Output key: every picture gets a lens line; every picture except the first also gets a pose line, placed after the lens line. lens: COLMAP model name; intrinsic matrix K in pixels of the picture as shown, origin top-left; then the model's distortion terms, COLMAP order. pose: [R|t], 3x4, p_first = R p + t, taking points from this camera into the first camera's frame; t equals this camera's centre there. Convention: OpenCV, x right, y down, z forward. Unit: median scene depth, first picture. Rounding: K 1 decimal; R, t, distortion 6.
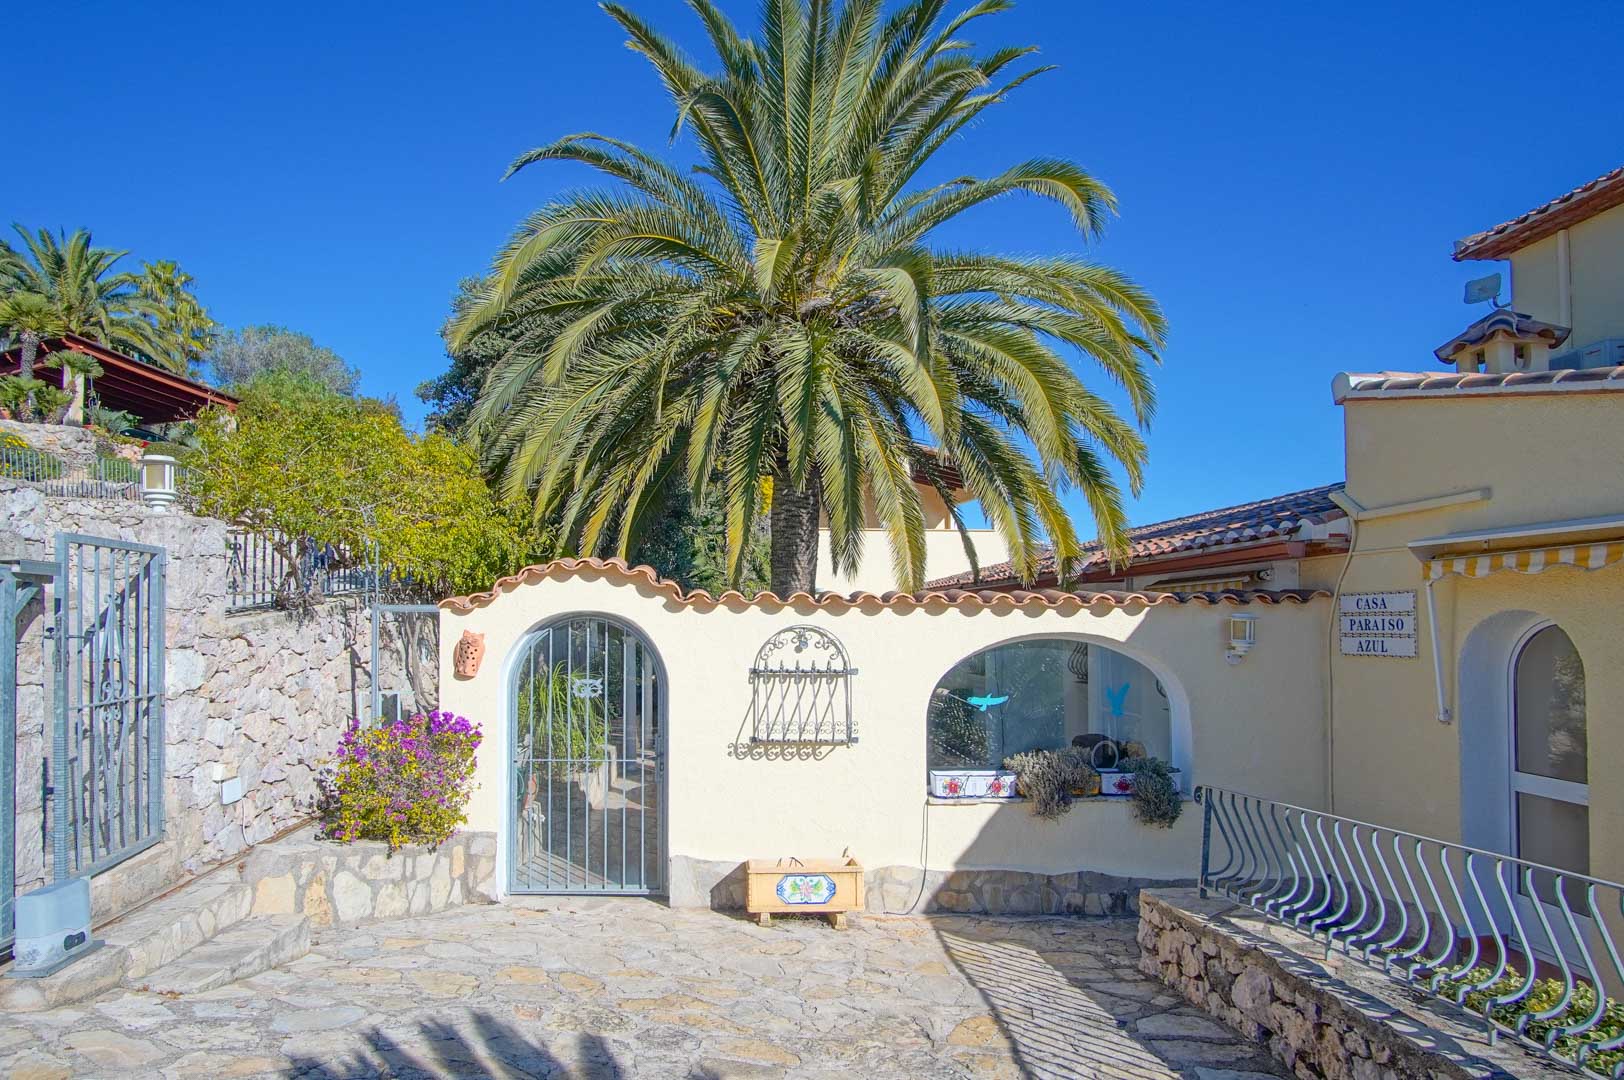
lens RADIAL K [[896.8, 0, 727.3], [0, 896.8, 605.5], [0, 0, 1]] dist [-0.033599, 0.007328]
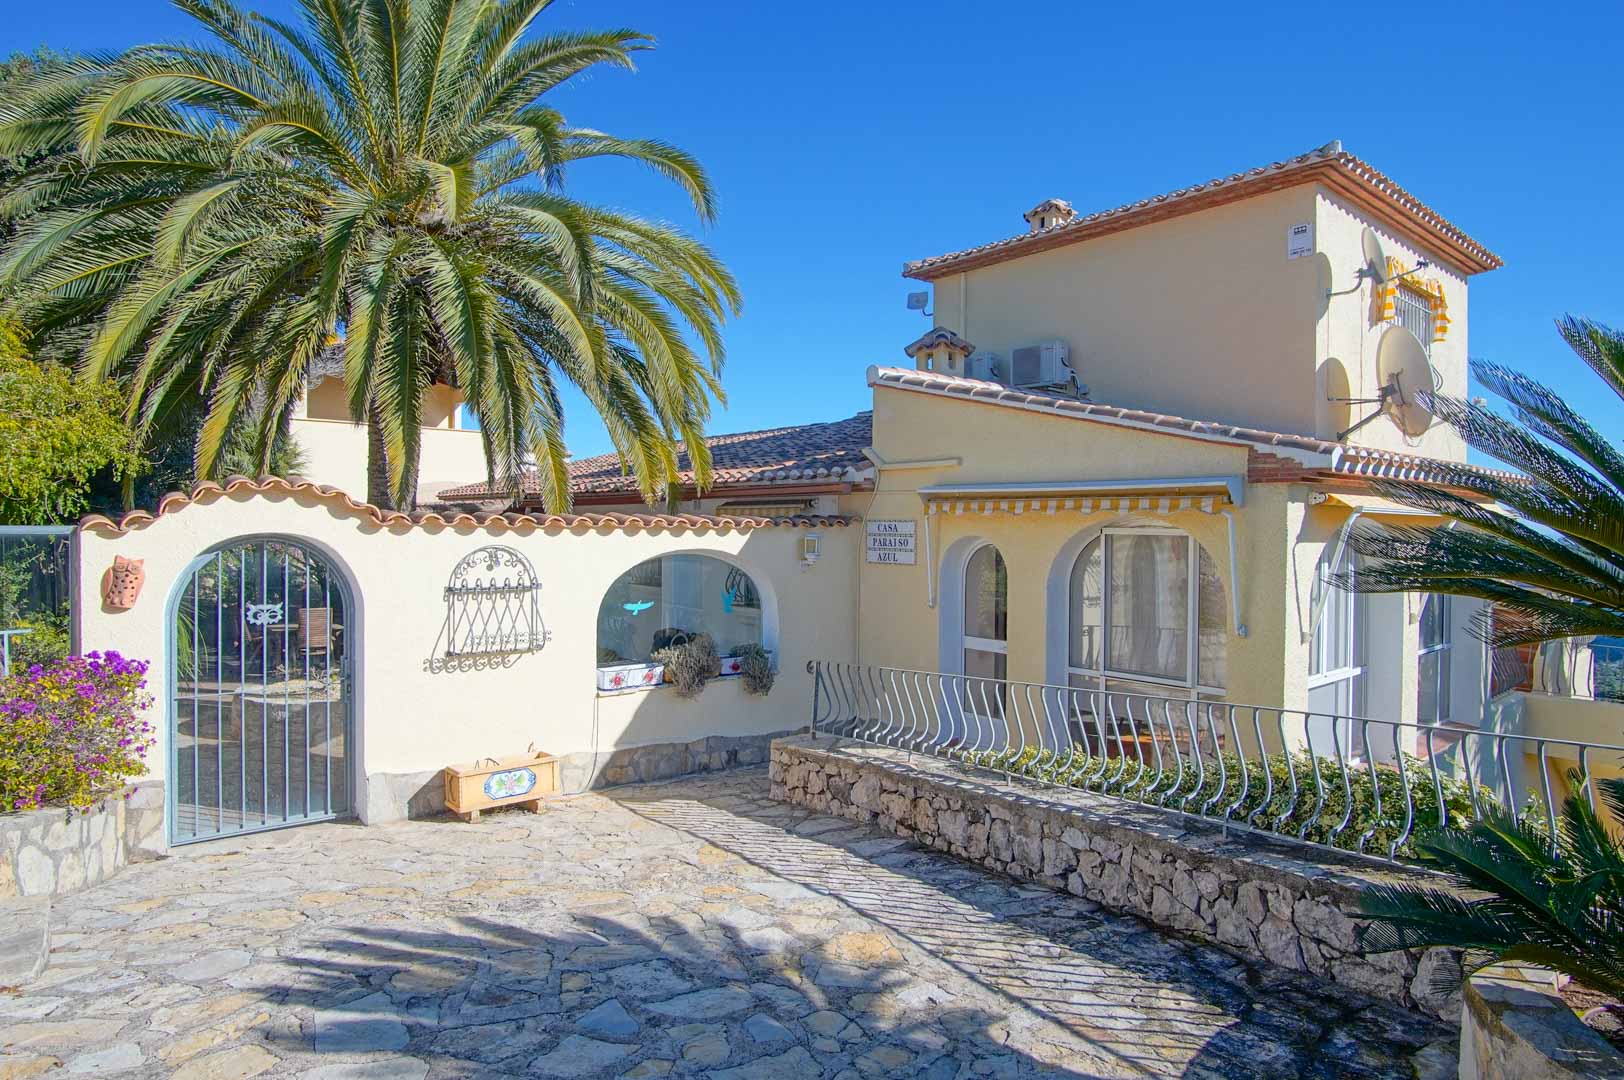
lens RADIAL K [[896.8, 0, 821.1], [0, 896.8, 540.2], [0, 0, 1]] dist [-0.033599, 0.007328]
pose [[0.781663, -0.004867, 0.623682, -0.283981], [-0.021100, 0.999191, 0.034242, -0.030129], [-0.623344, -0.039926, 0.780928, -0.091588]]
